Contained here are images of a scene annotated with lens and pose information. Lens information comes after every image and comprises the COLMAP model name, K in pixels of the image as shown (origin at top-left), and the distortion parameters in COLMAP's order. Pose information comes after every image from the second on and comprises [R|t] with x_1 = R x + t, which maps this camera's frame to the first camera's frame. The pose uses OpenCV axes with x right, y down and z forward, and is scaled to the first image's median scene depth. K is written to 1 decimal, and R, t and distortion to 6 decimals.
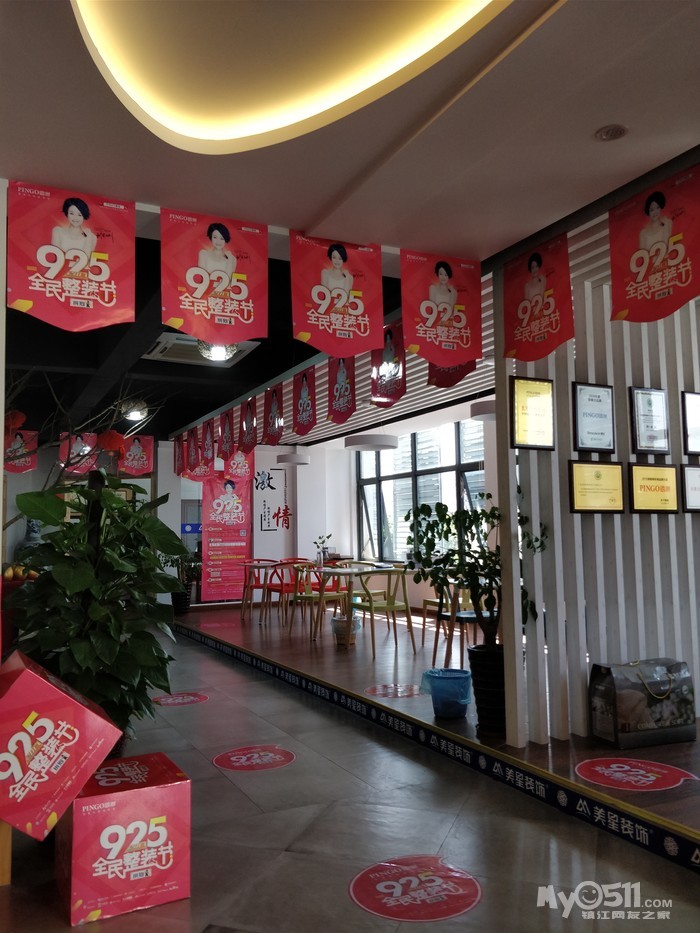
lens RADIAL K [[743.7, 0, 360.6], [0, 743.7, 467.4], [0, 0, 1]] dist [0.131977, -0.337515]
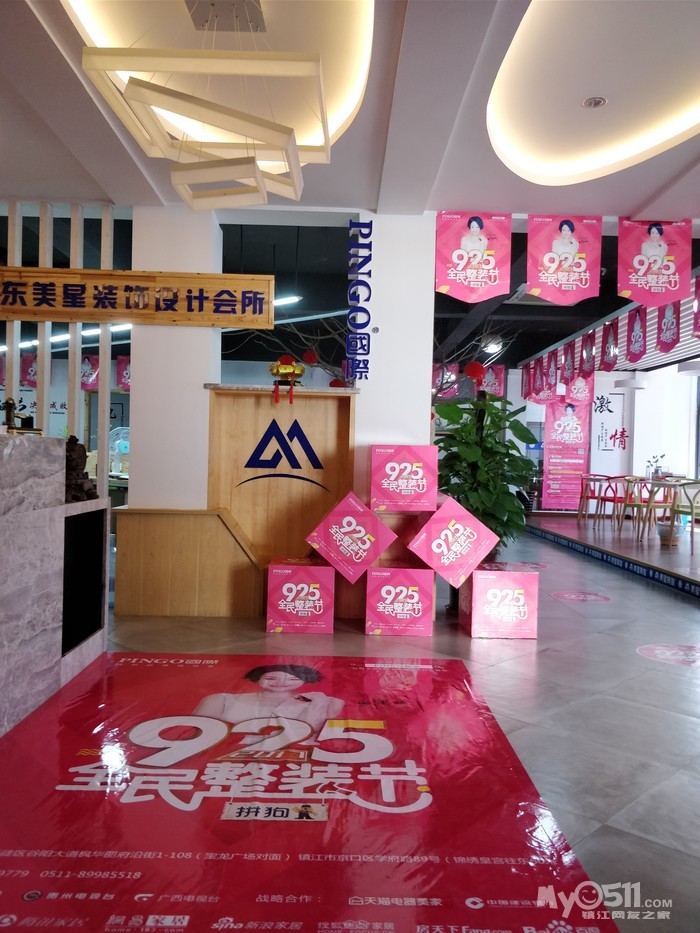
lens RADIAL K [[743.7, 0, 360.6], [0, 743.7, 467.4], [0, 0, 1]] dist [0.131977, -0.337515]
pose [[0.901635, 0.046157, -0.430027, 0.047303], [-0.004261, 0.995189, 0.097884, 0.006207], [0.432477, -0.086423, 0.897494, -0.247361]]
